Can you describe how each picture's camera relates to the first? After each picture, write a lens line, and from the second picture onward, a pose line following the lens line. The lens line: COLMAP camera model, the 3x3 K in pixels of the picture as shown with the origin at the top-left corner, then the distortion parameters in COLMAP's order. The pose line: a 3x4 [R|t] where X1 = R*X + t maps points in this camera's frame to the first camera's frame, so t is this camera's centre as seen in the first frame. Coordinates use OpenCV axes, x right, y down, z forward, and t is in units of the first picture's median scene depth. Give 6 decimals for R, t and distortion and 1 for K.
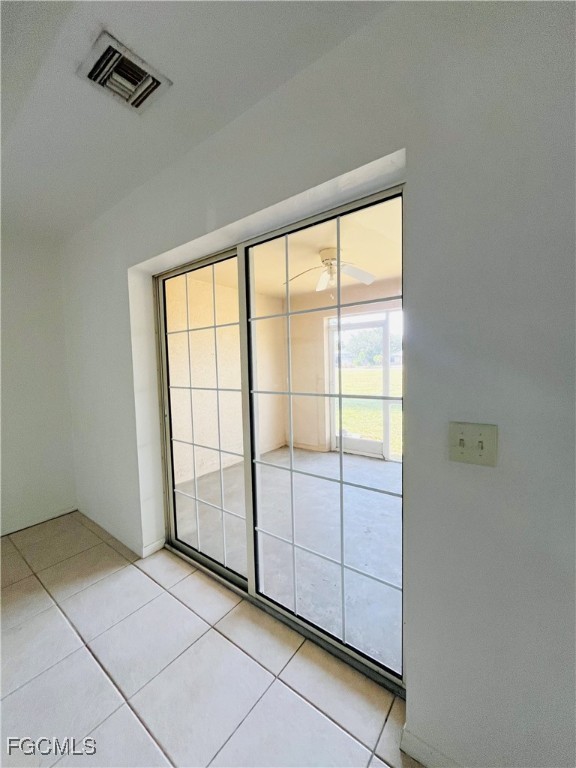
lens RADIAL K [[308.9, 0, 285.3], [0, 308.9, 384.0], [0, 0, 1]] dist [-0.002288, 0.000092]
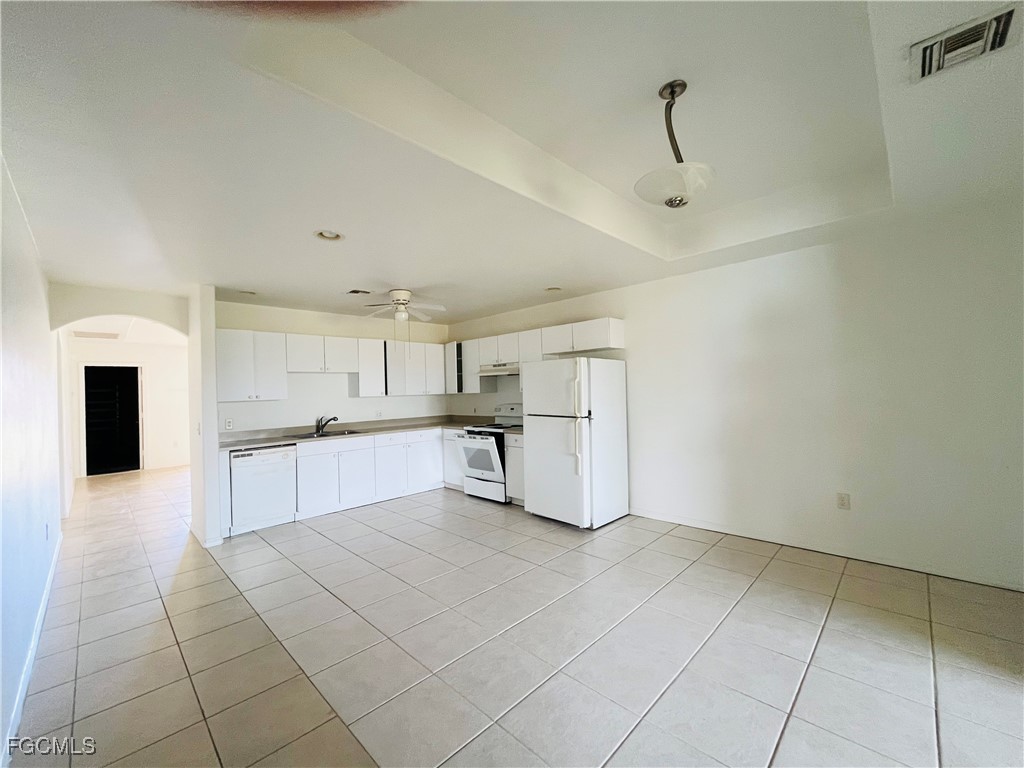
lens RADIAL K [[411.9, 0, 510.6], [0, 411.9, 387.7], [0, 0, 1]] dist [-0.002288, 0.000092]
pose [[-0.112369, 0.024692, -0.993360, 0.378239], [-0.036814, 0.998901, 0.028994, -0.015500], [0.992984, 0.039828, -0.111336, -0.038540]]
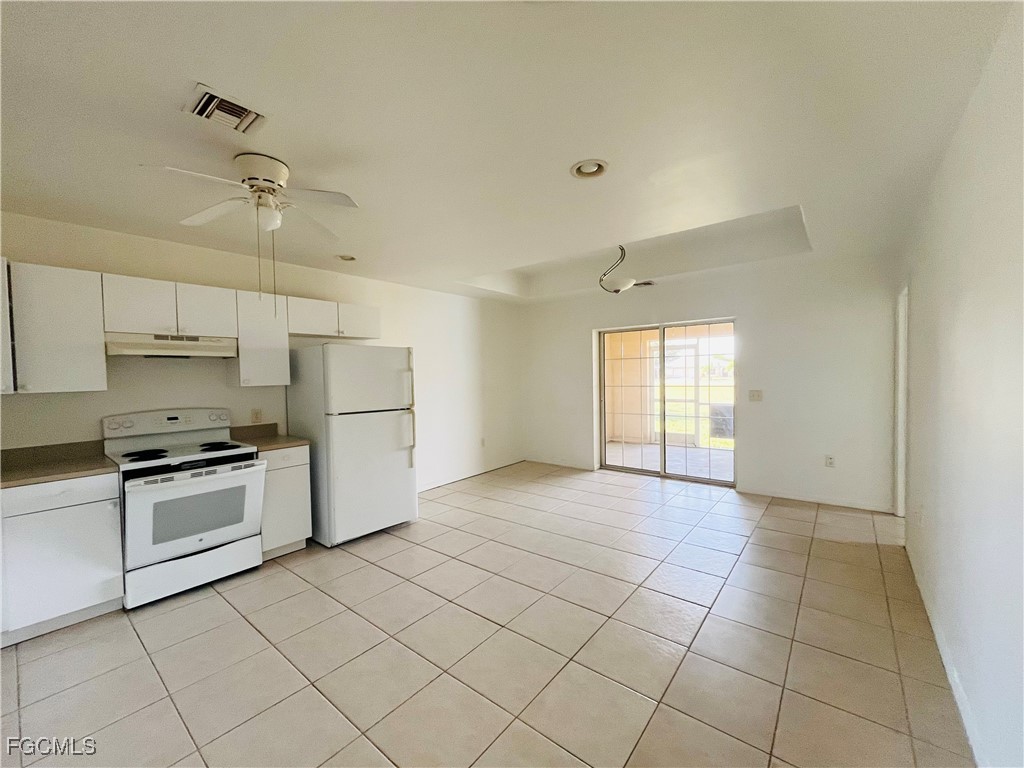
lens RADIAL K [[411.9, 0, 508.2], [0, 411.9, 383.9], [0, 0, 1]] dist [-0.002288, 0.000092]
pose [[0.999777, 0.009047, -0.019084, -0.918053], [-0.009876, 0.998991, -0.043803, 0.115129], [0.018669, 0.043982, 0.998858, -1.617228]]
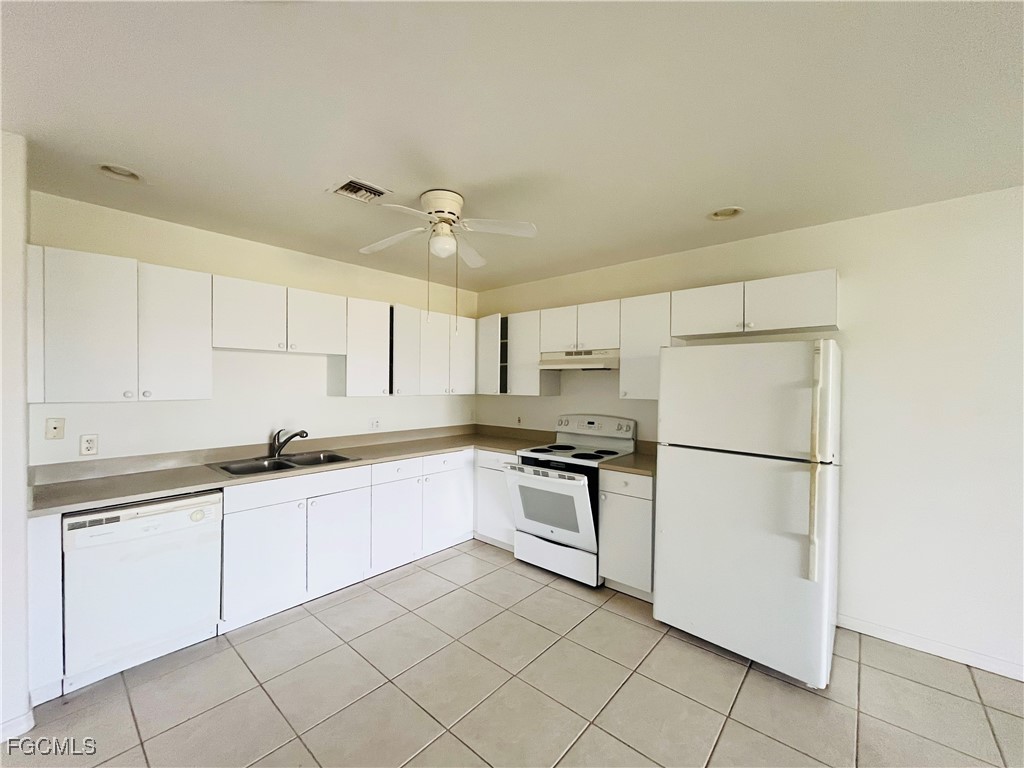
lens RADIAL K [[411.9, 0, 509.8], [0, 411.9, 386.5], [0, 0, 1]] dist [-0.002288, 0.000092]
pose [[-0.054075, 0.033967, -0.997959, -0.487288], [-0.075211, 0.996444, 0.037991, 0.008291], [0.995700, 0.077112, -0.051328, -0.529134]]
